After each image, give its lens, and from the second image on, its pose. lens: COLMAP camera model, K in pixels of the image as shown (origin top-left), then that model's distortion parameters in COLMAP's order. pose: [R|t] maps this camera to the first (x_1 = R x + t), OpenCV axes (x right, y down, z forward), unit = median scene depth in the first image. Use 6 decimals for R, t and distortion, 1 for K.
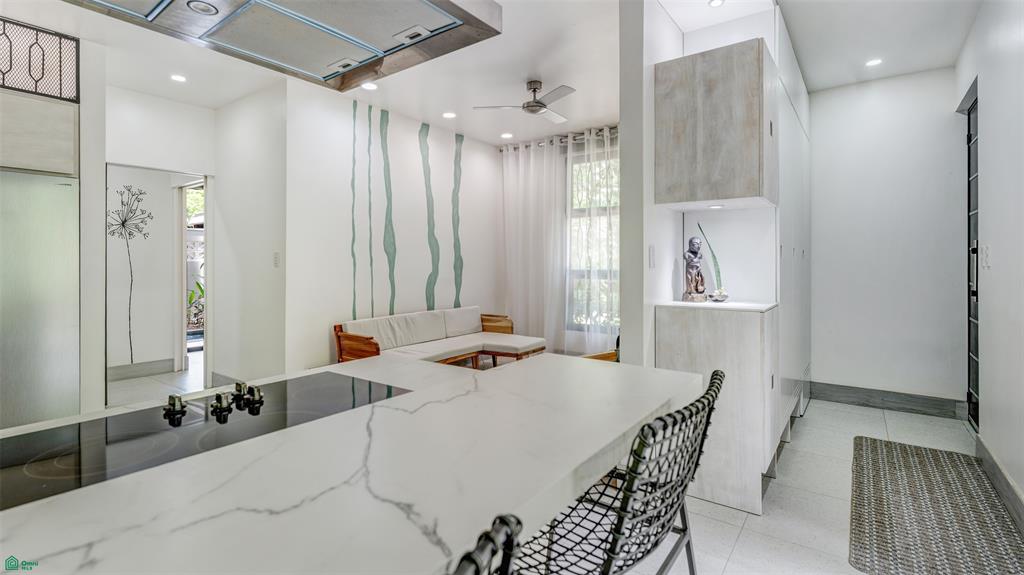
lens RADIAL K [[469.8, 0, 503.8], [0, 469.8, 255.7], [0, 0, 1]] dist [-0.002672, 0.000352]
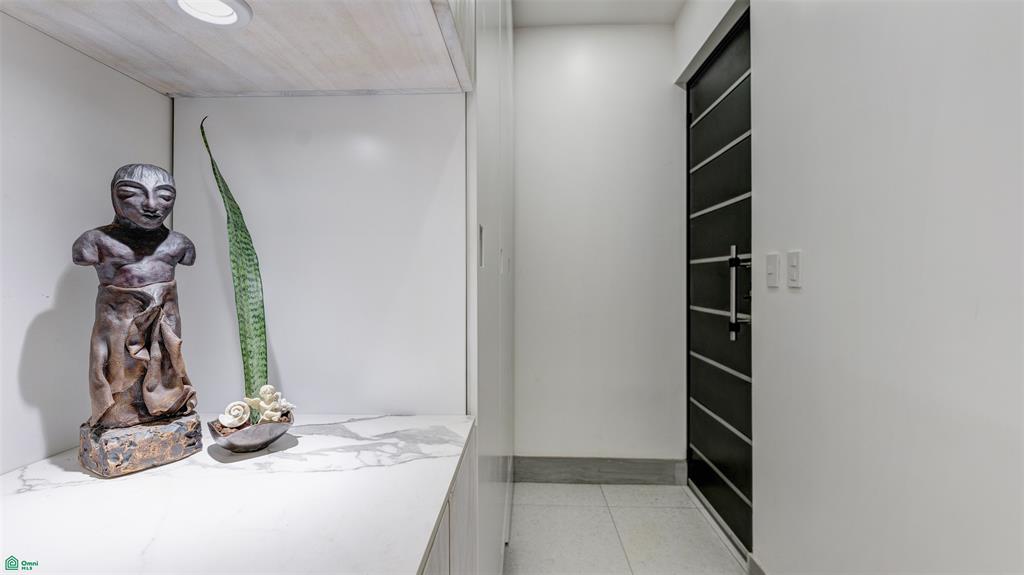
lens RADIAL K [[469.8, 0, 511.5], [0, 469.8, 280.9], [0, 0, 1]] dist [-0.002672, 0.000352]
pose [[0.819356, -0.004268, 0.573269, 0.421904], [-0.001113, 0.999959, 0.009036, 0.012749], [-0.573284, -0.008041, 0.819318, 0.721703]]
